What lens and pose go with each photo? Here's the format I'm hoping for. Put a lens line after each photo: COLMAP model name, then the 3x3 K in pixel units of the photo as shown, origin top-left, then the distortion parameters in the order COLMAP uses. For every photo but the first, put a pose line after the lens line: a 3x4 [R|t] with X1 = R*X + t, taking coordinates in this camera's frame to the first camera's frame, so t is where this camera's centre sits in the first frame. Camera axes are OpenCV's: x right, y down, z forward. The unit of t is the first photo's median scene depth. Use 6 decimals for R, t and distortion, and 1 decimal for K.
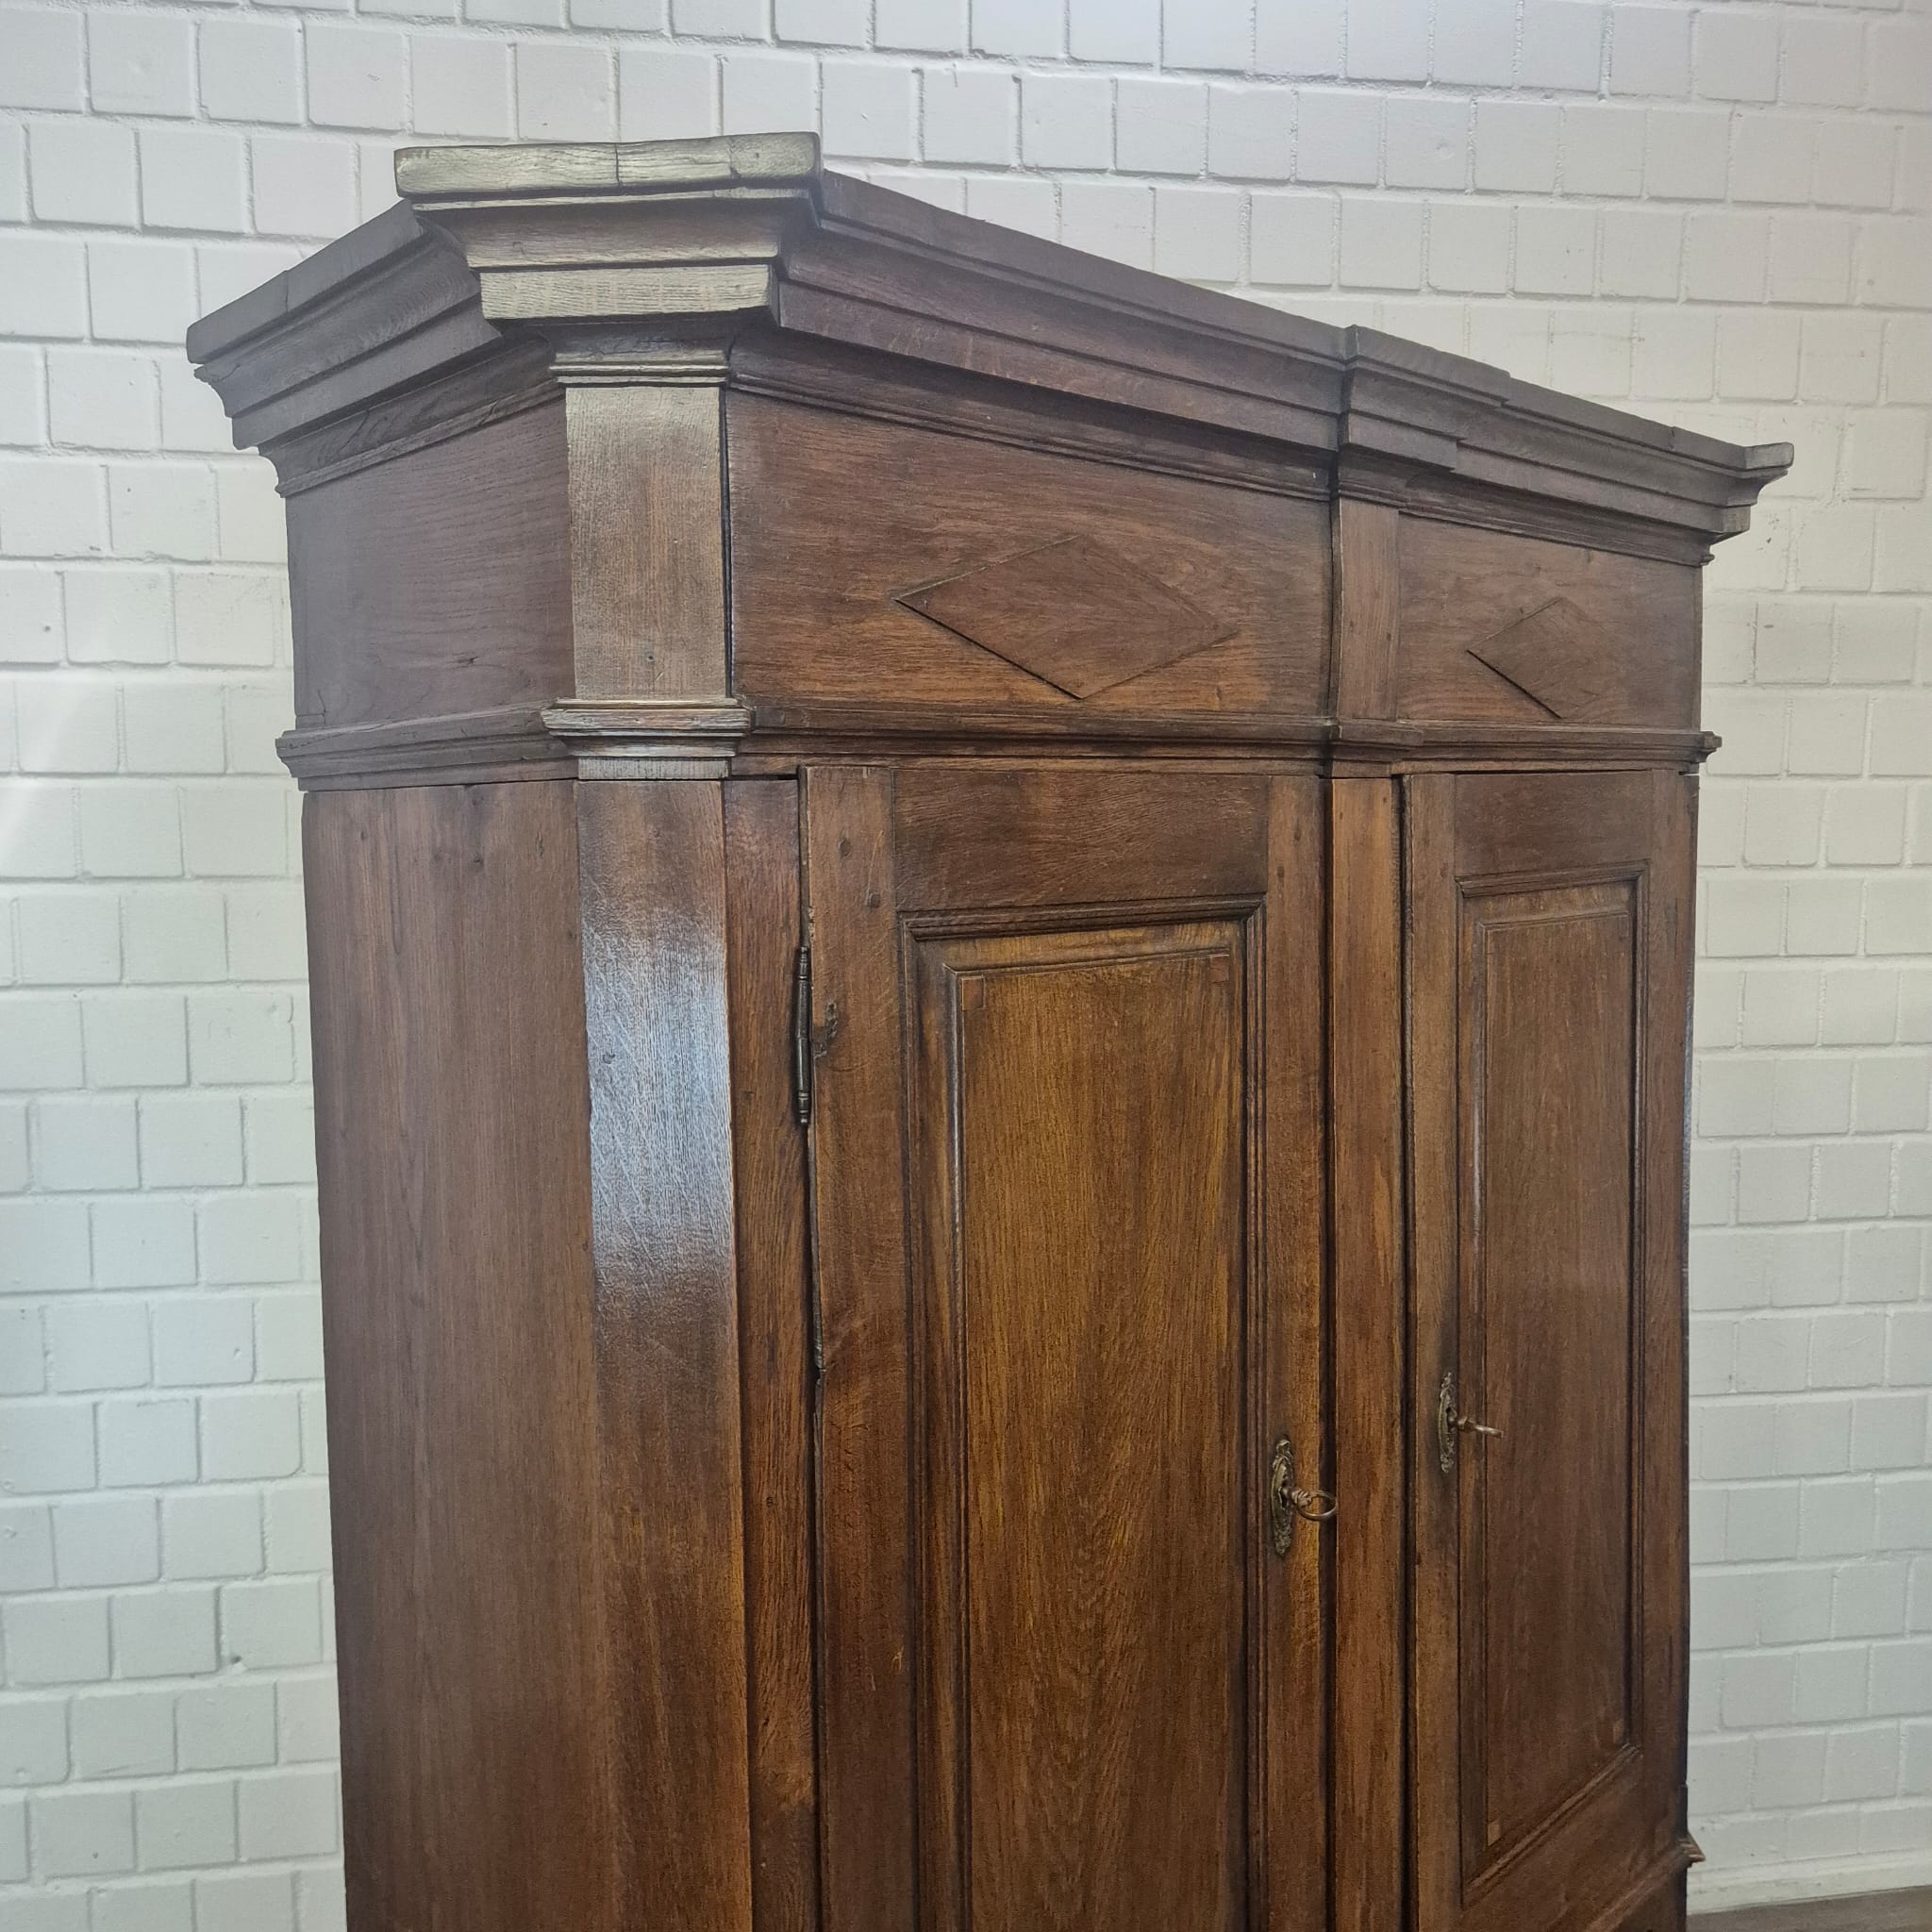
lens RADIAL K [[1724.2, 0, 933.4], [0, 1724.2, 941.0], [0, 0, 1]] dist [0.070882, -0.067629]
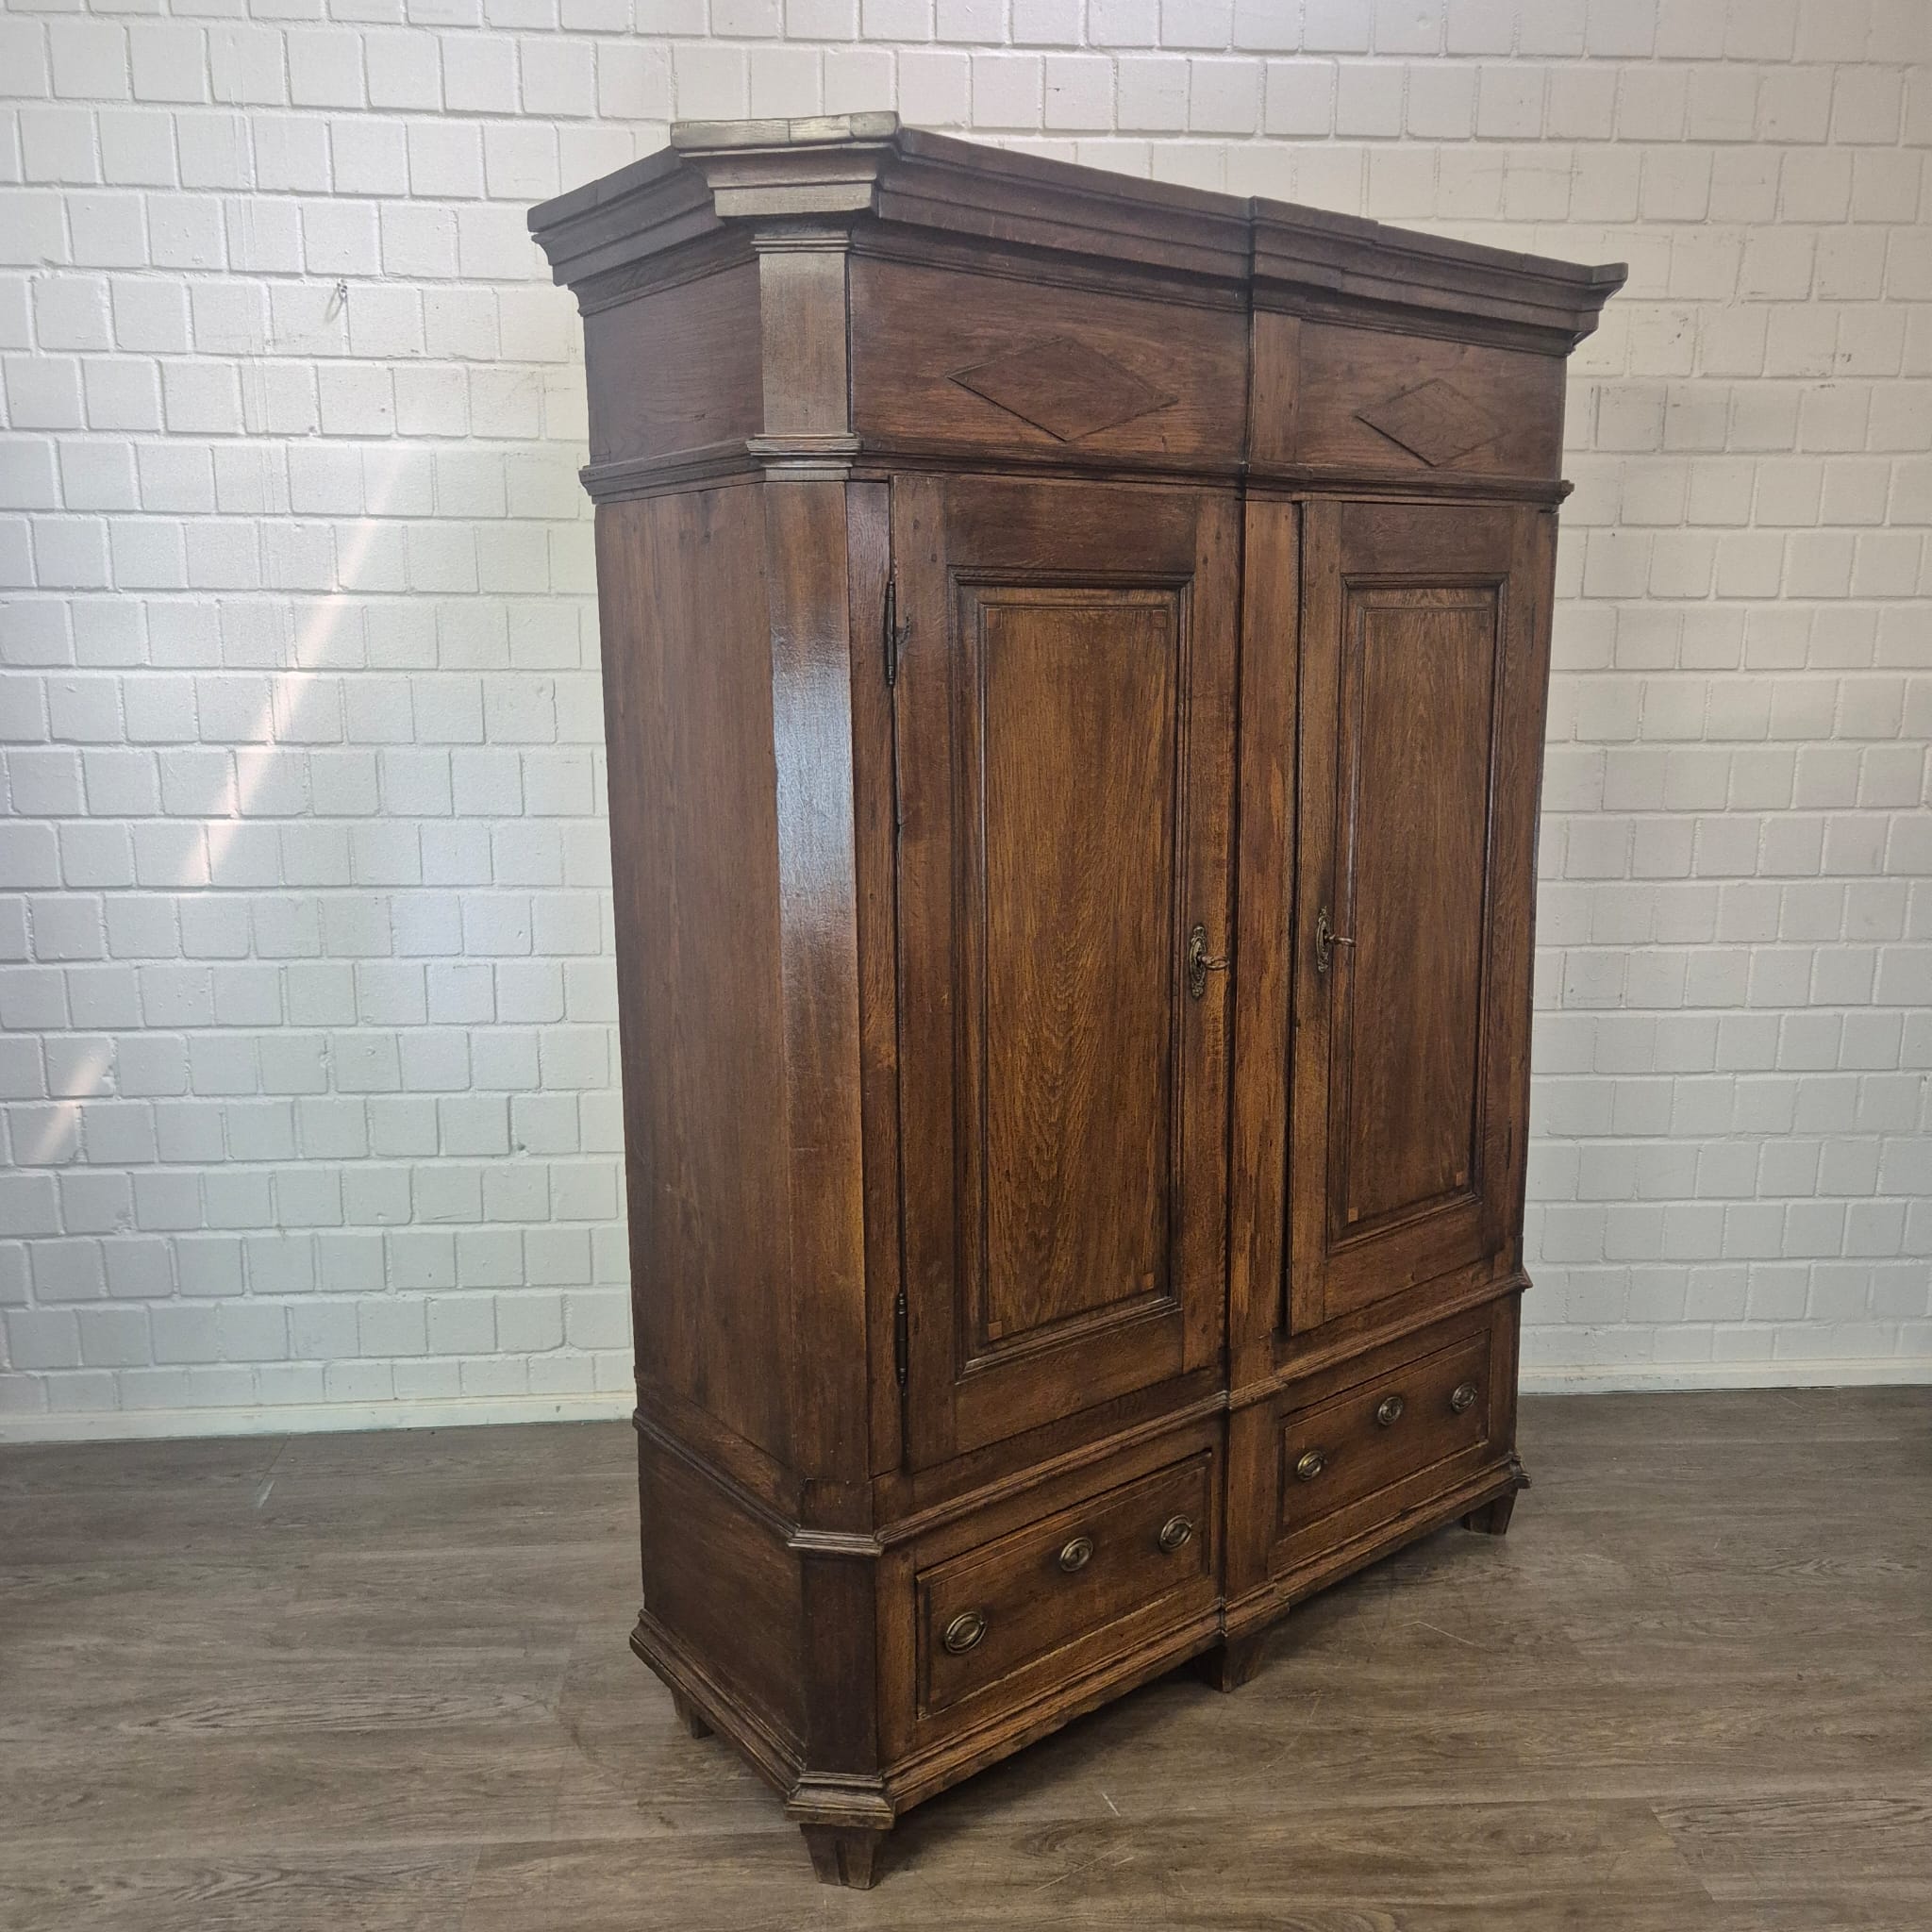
lens RADIAL K [[1726.2, 0, 952.1], [0, 1726.2, 935.7], [0, 0, 1]] dist [0.079531, -0.074910]
pose [[0.996847, 0.019849, -0.076822, 0.089672], [-0.011958, 0.994729, 0.101844, 0.126328], [0.078439, -0.100604, 0.991830, -0.544150]]
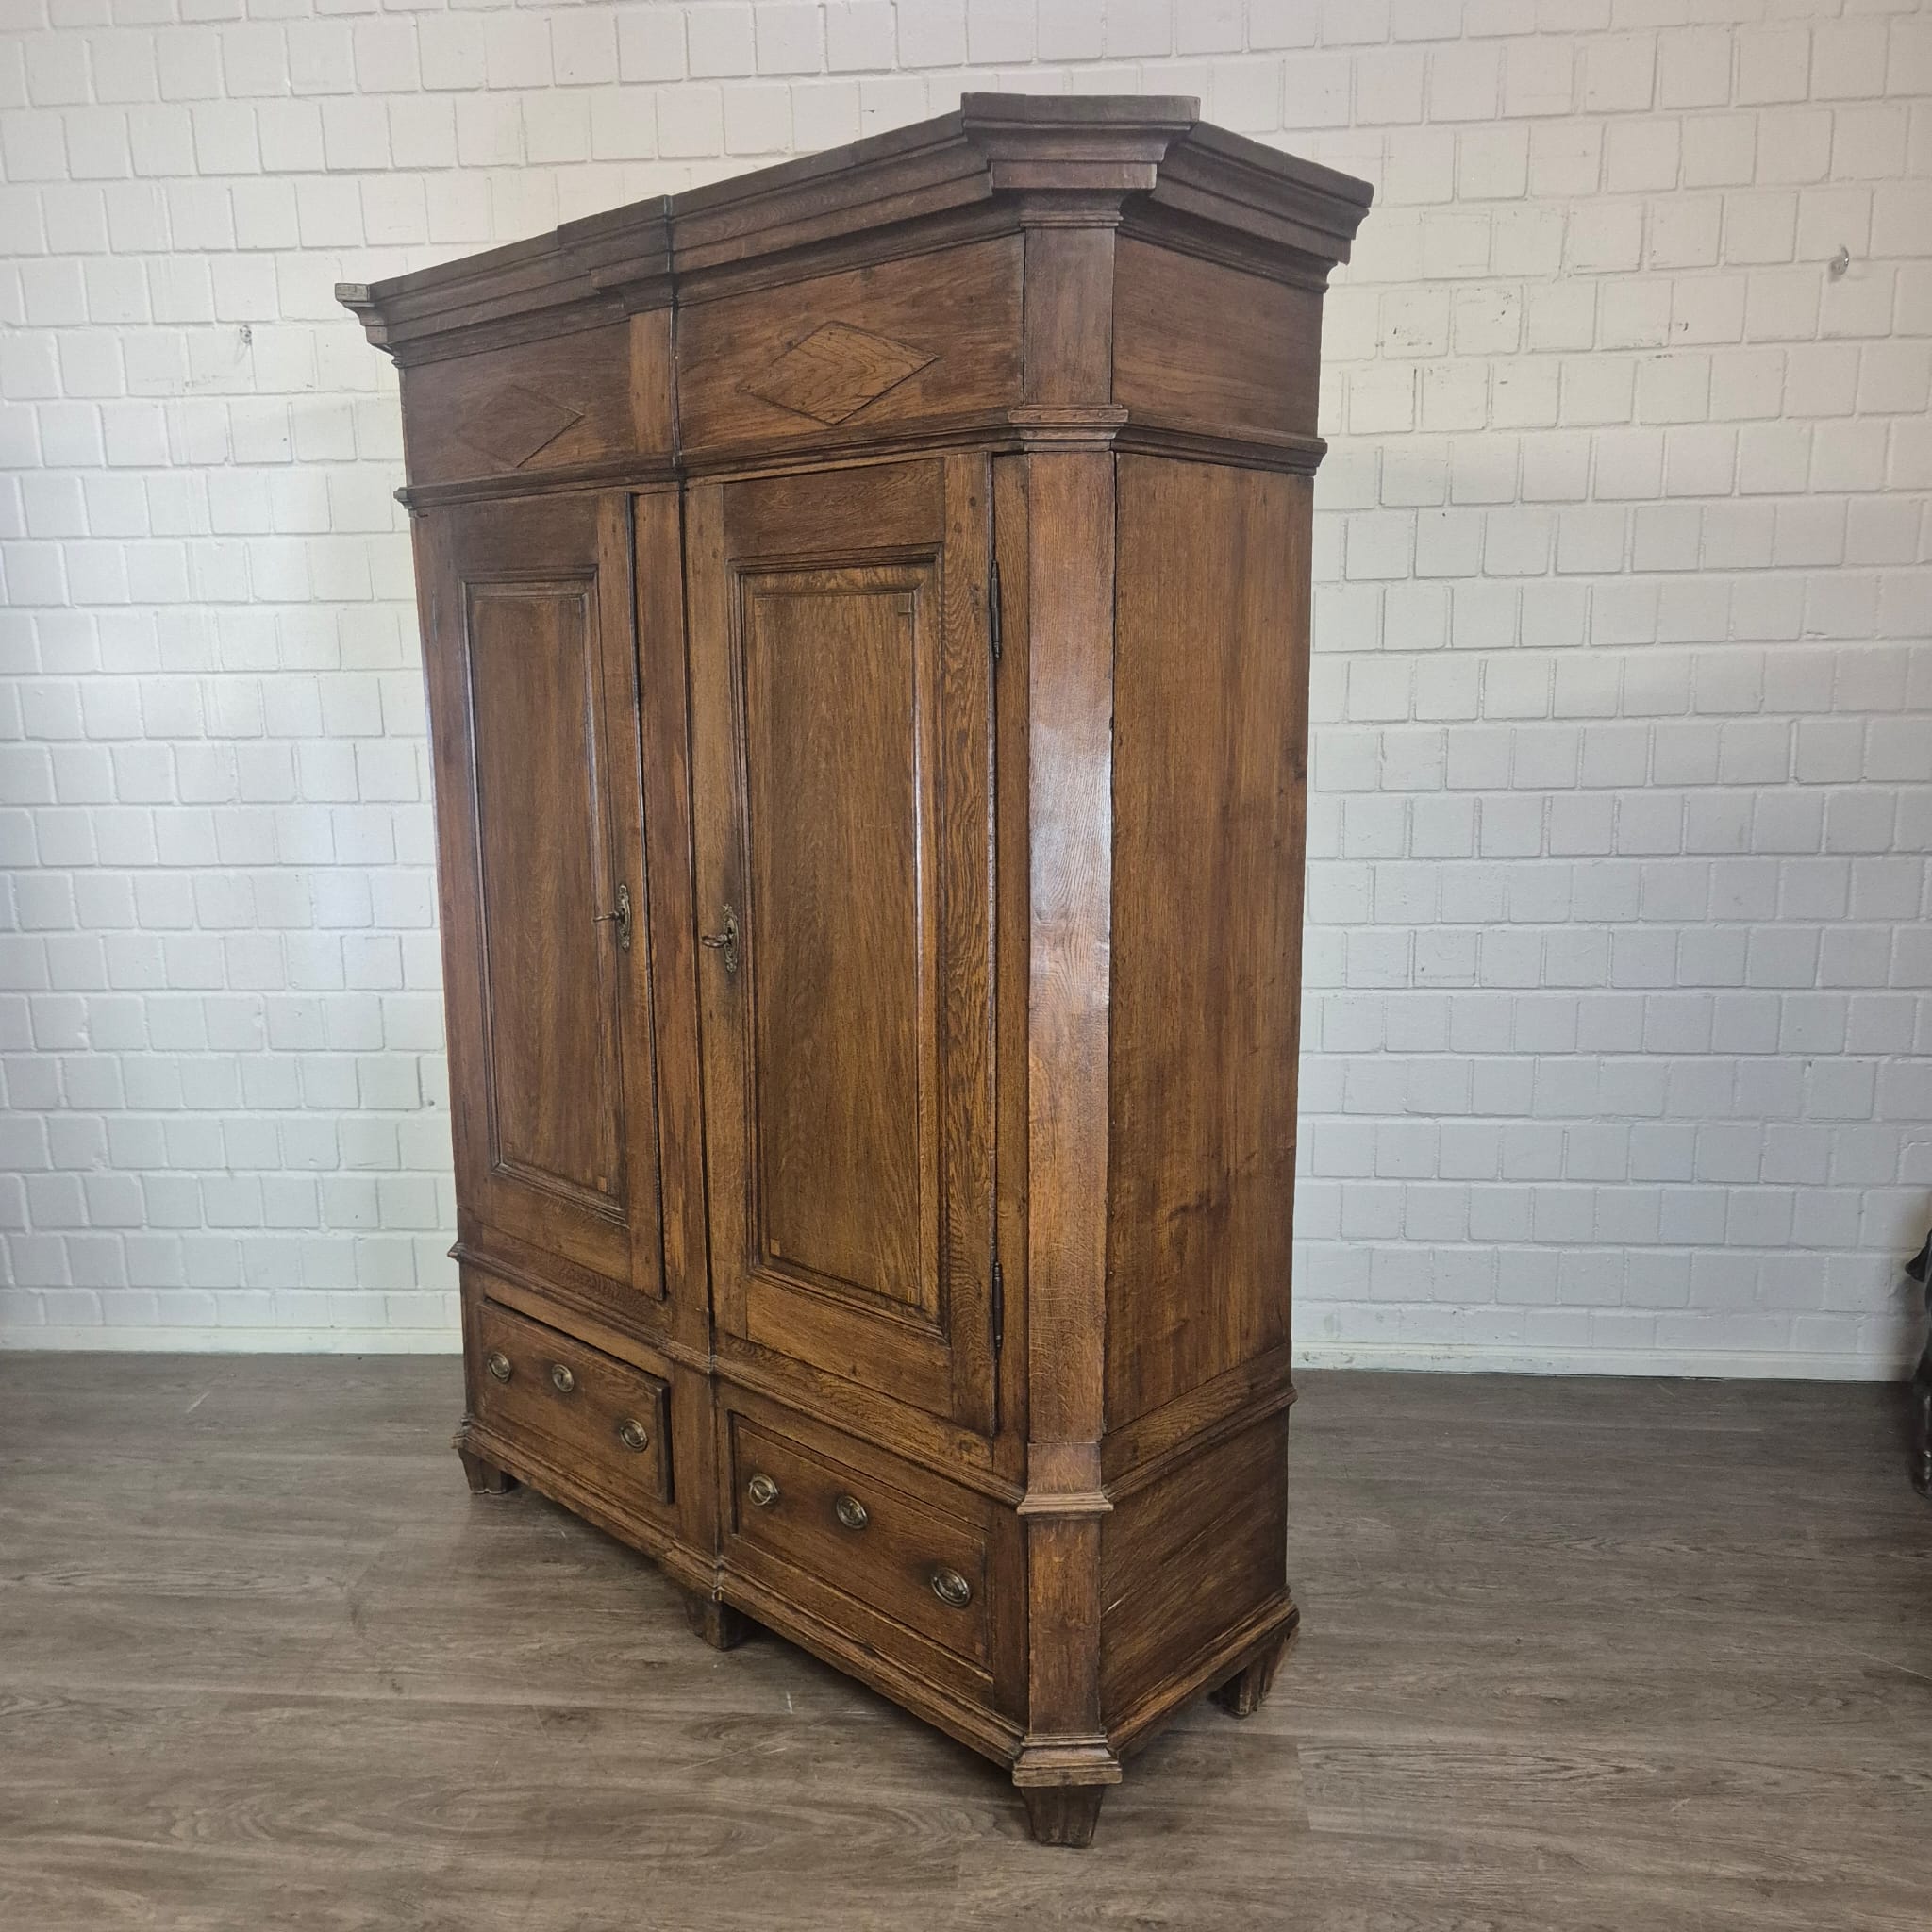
lens RADIAL K [[1724.2, 0, 933.4], [0, 1724.2, 941.0], [0, 0, 1]] dist [0.070882, -0.067629]
pose [[0.970839, 0.025713, -0.238351, 0.605865], [-0.000769, 0.994560, 0.104160, 0.144992], [0.239732, -0.100939, 0.965577, -0.577644]]
